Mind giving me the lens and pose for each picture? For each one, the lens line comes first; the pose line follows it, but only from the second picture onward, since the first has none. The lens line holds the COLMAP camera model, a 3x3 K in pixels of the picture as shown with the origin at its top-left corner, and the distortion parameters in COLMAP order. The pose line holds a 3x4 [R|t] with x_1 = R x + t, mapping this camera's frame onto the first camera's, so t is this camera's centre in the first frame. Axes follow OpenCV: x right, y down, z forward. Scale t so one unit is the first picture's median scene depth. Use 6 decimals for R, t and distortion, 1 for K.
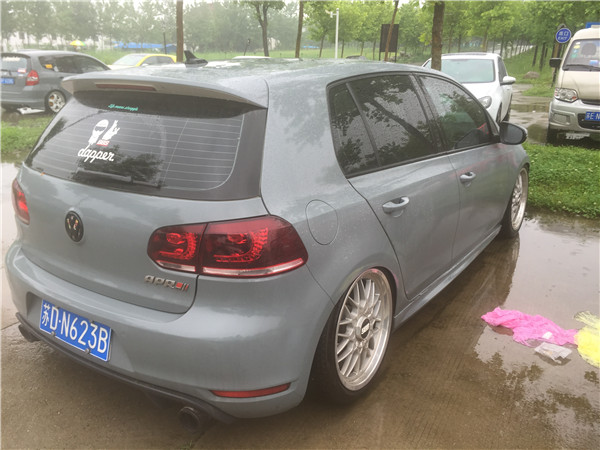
lens RADIAL K [[509.0, 0, 300.0], [0, 509.0, 225.0], [0, 0, 1]] dist [0.044802, -0.011230]
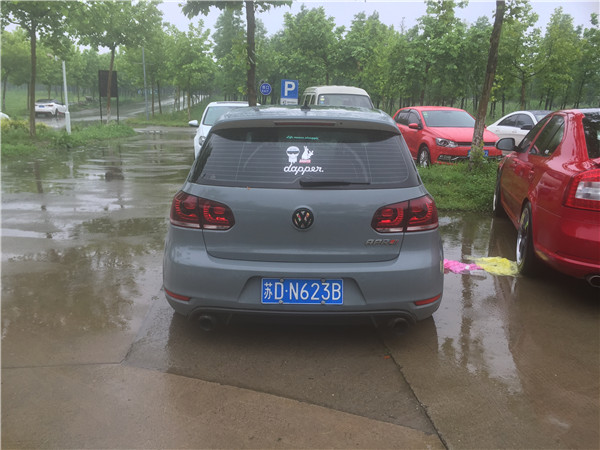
lens RADIAL K [[505.6, 0, 300.0], [0, 505.6, 225.0], [0, 0, 1]] dist [0.042055, -0.056606]
pose [[0.831554, -0.112461, 0.543940, -1.192597], [0.155972, 0.987164, -0.034345, 0.066792], [-0.533095, 0.113399, 0.838421, -0.183529]]
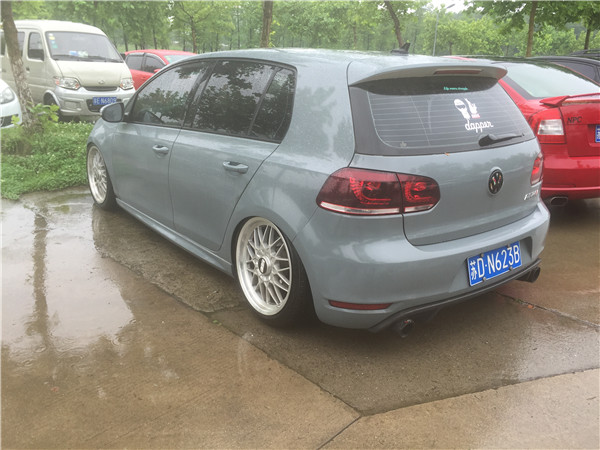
lens RADIAL K [[505.6, 0, 300.0], [0, 505.6, 225.0], [0, 0, 1]] dist [0.042055, -0.056606]
pose [[0.309606, -0.287077, 0.906494, -1.726061], [0.267755, 0.941080, 0.206580, -0.280755], [-0.912388, 0.178759, 0.368230, 0.972095]]
